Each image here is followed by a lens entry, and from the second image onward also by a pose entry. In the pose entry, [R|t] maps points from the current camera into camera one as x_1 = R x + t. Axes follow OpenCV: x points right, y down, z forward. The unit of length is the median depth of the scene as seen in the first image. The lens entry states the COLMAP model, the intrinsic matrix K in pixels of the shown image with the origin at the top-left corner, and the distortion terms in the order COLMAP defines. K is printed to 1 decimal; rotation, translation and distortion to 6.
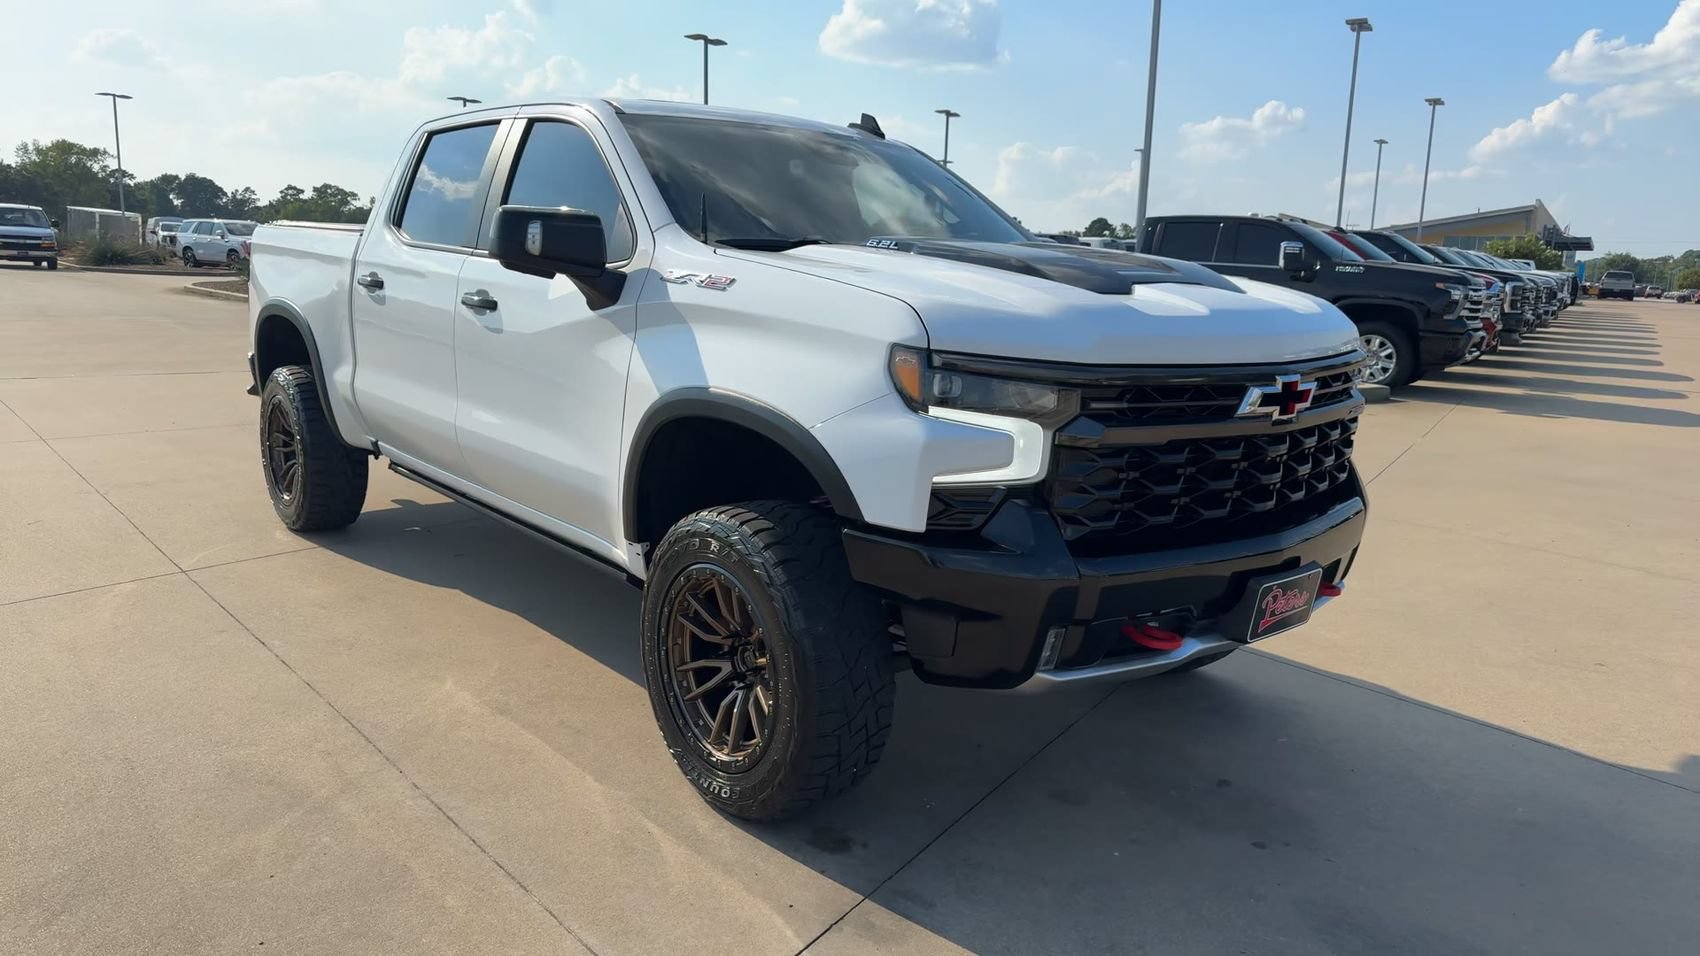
lens RADIAL K [[1179.9, 0, 848.8], [0, 1179.9, 486.2], [0, 0, 1]] dist [0.035582, -0.034230]
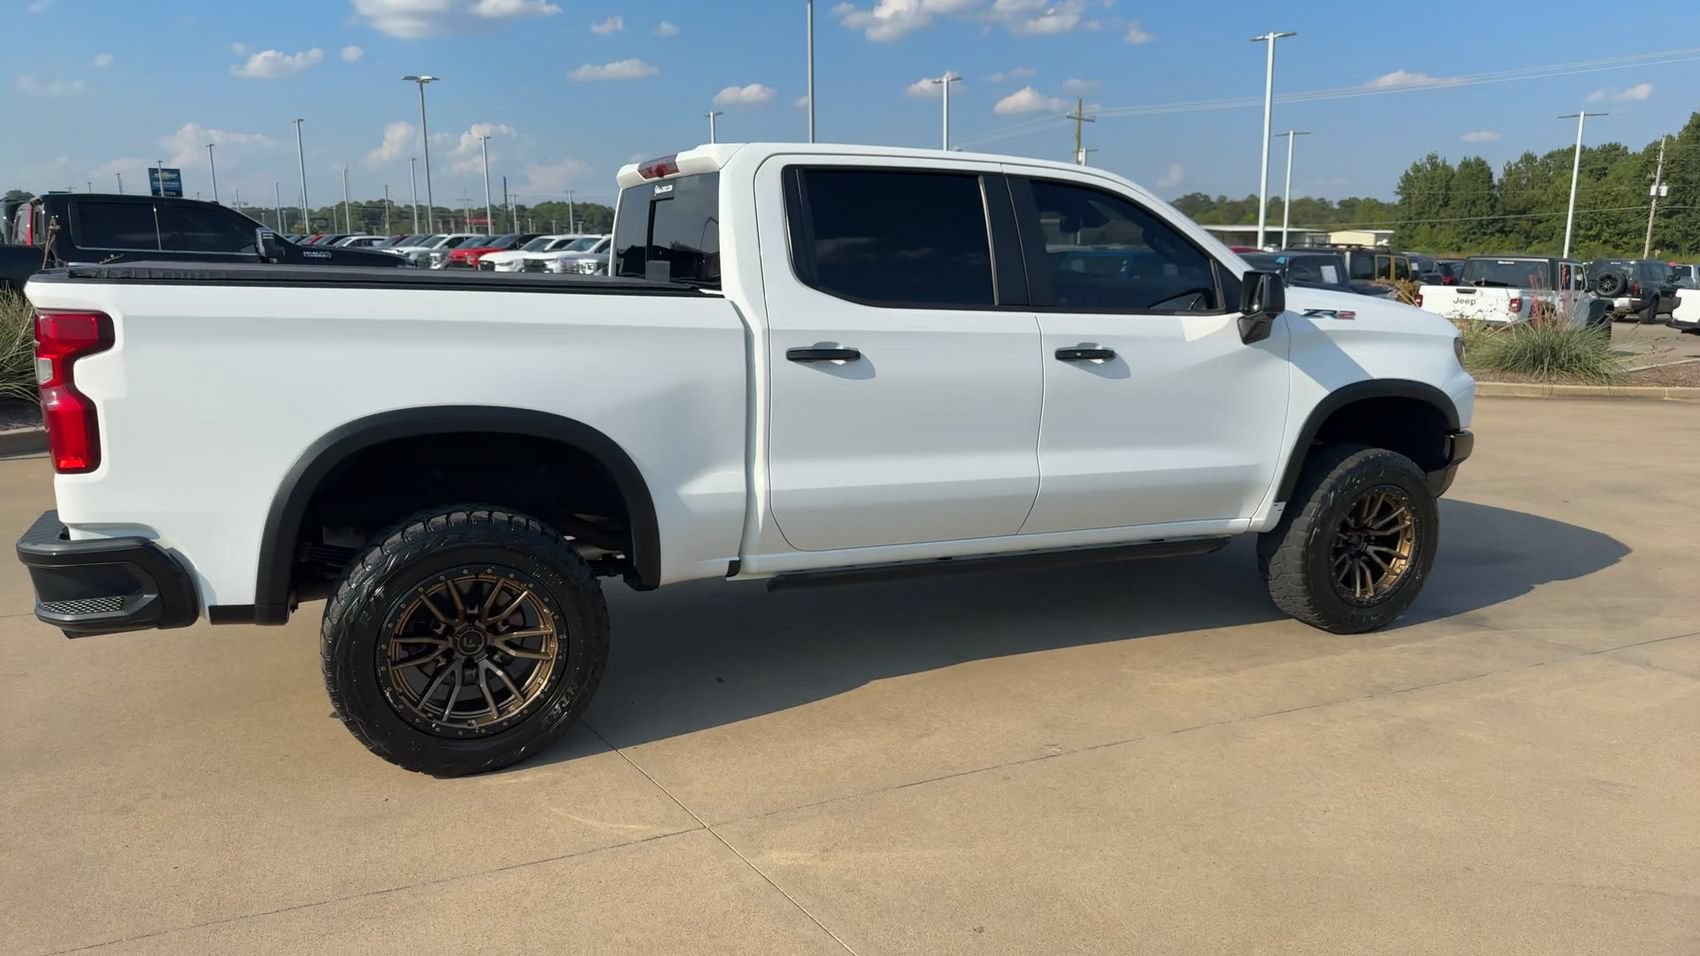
lens RADIAL K [[1179.9, 0, 848.8], [0, 1179.9, 486.2], [0, 0, 1]] dist [0.035582, -0.034230]
pose [[0.269602, -0.217549, 0.938076, -1.625681], [0.179350, 0.968446, 0.173047, -0.304498], [-0.946123, 0.121590, 0.300113, 1.038631]]
